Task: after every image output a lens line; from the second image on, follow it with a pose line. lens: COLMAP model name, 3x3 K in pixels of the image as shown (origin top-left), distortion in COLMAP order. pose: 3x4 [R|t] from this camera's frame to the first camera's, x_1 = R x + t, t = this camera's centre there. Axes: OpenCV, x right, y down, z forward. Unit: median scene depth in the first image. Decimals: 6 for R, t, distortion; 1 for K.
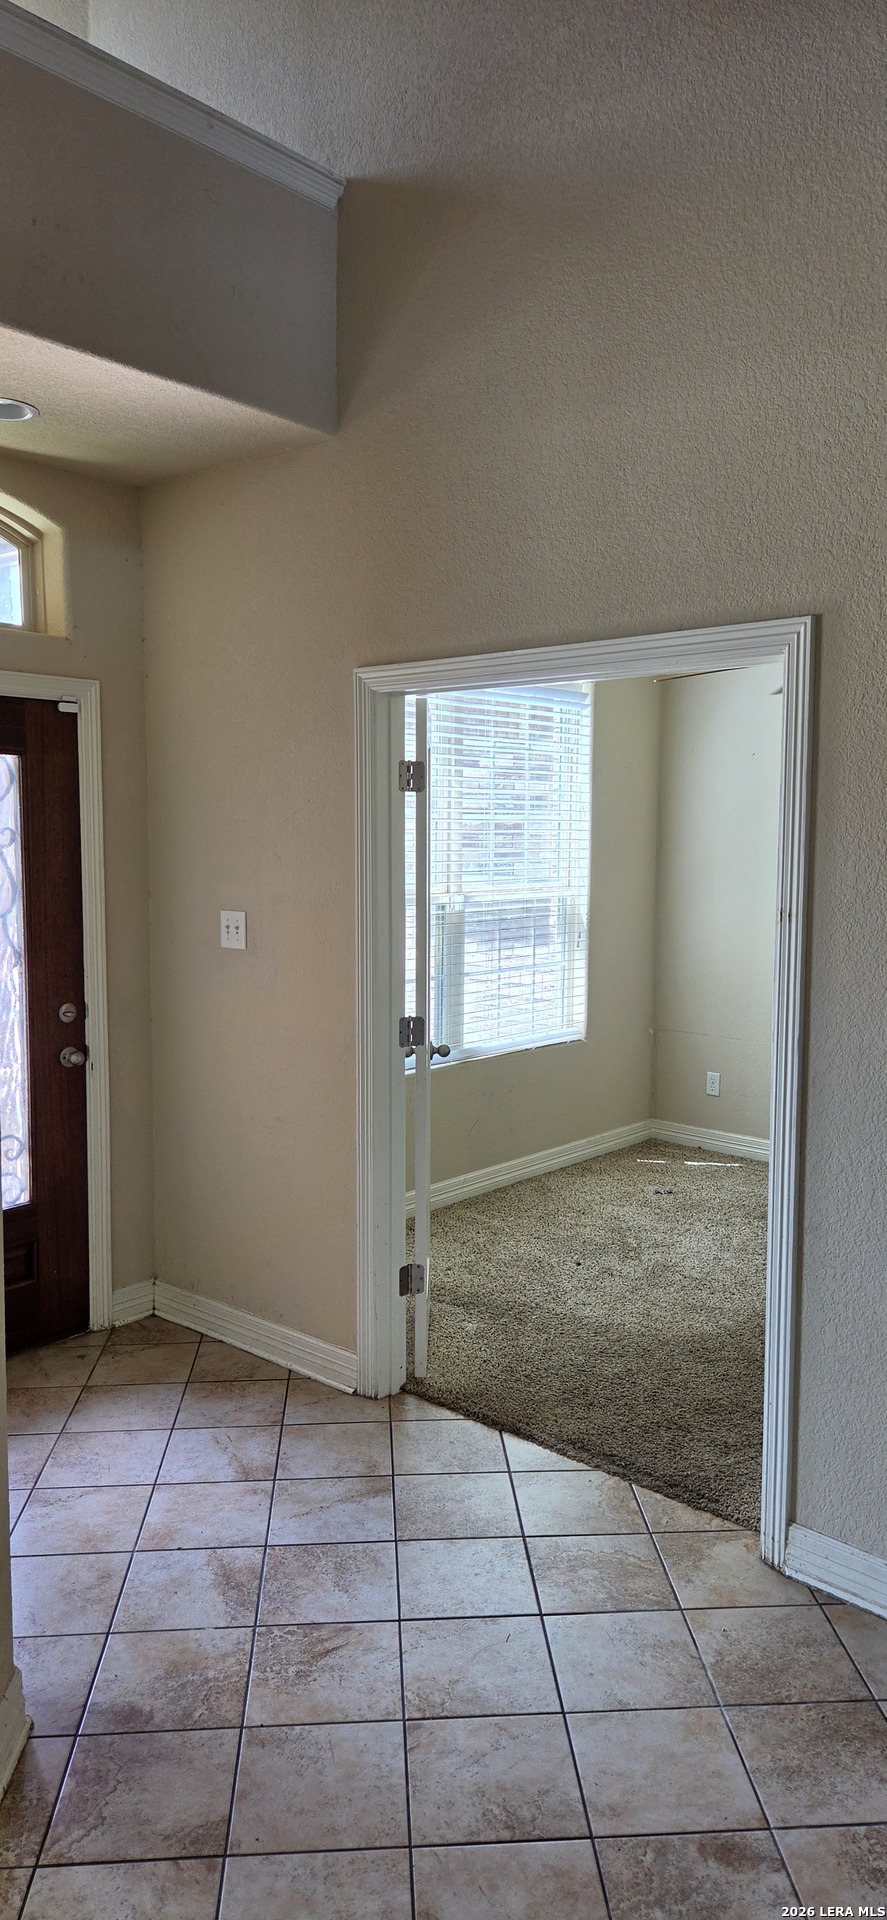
lens RADIAL K [[1295.2, 0, 443.5], [0, 1295.2, 960.0], [0, 0, 1]] dist [0.087632, -0.001041]
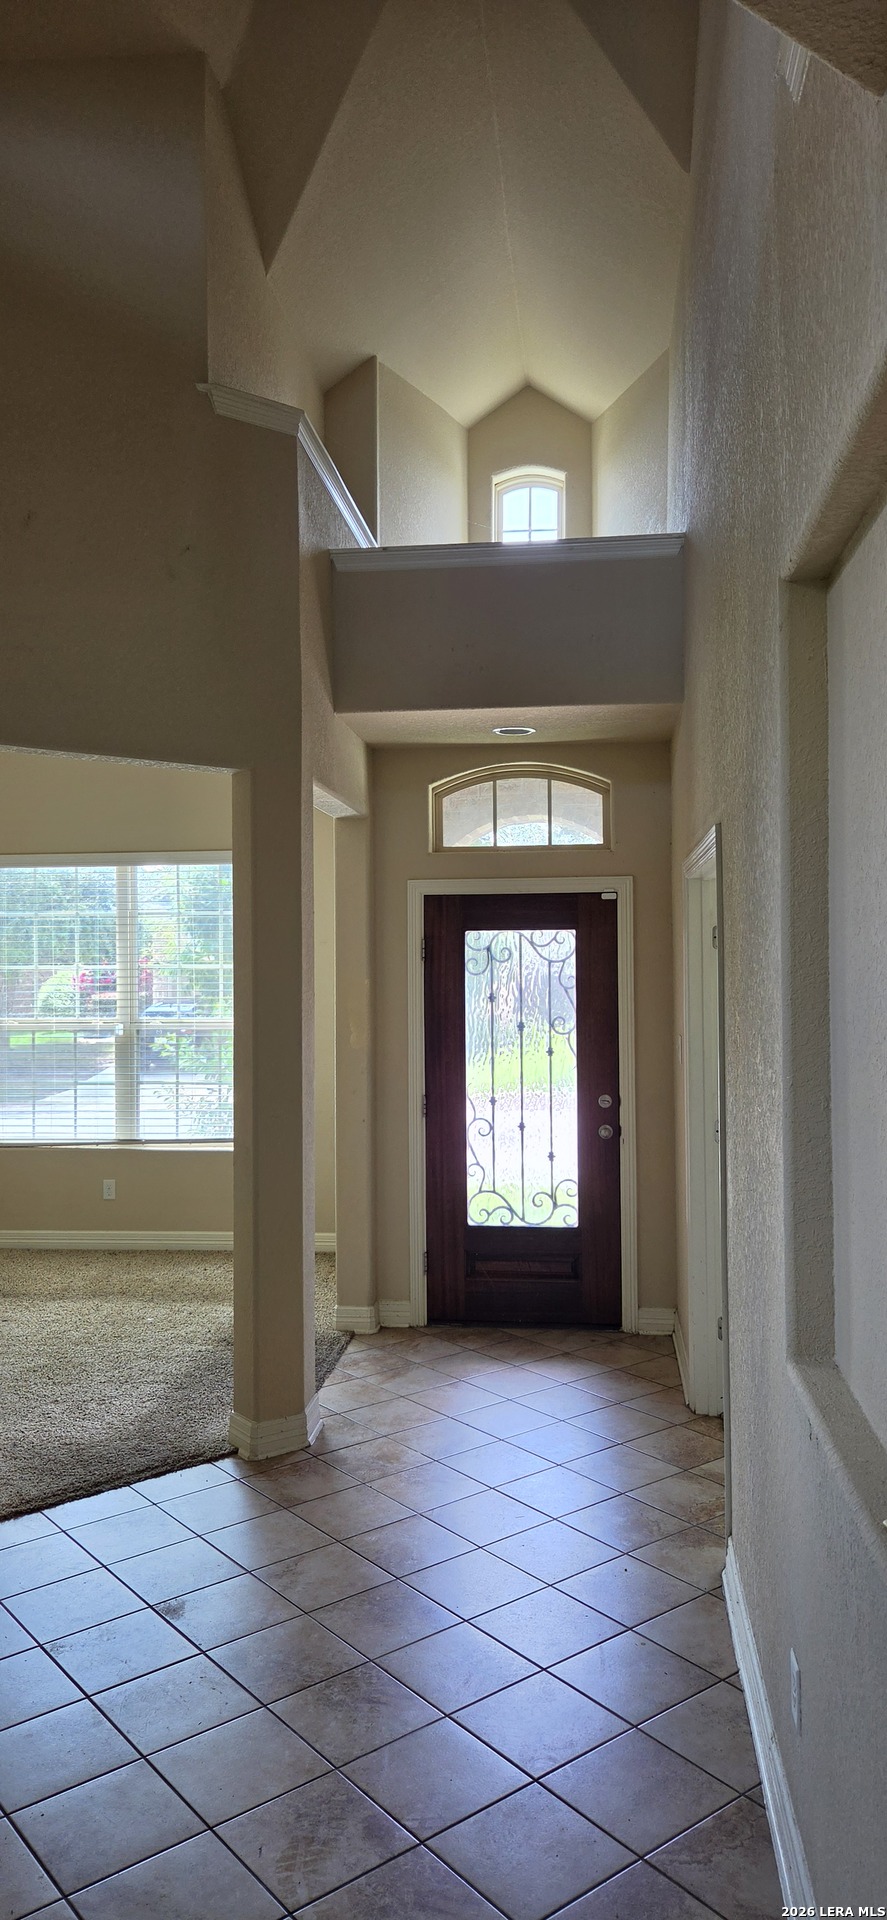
lens RADIAL K [[1295.2, 0, 443.5], [0, 1295.2, 960.0], [0, 0, 1]] dist [0.087632, -0.001041]
pose [[0.555229, -0.019192, -0.831476, 0.827374], [-0.064892, 0.995686, -0.066315, -0.009091], [0.829162, 0.090776, 0.551588, 0.031438]]
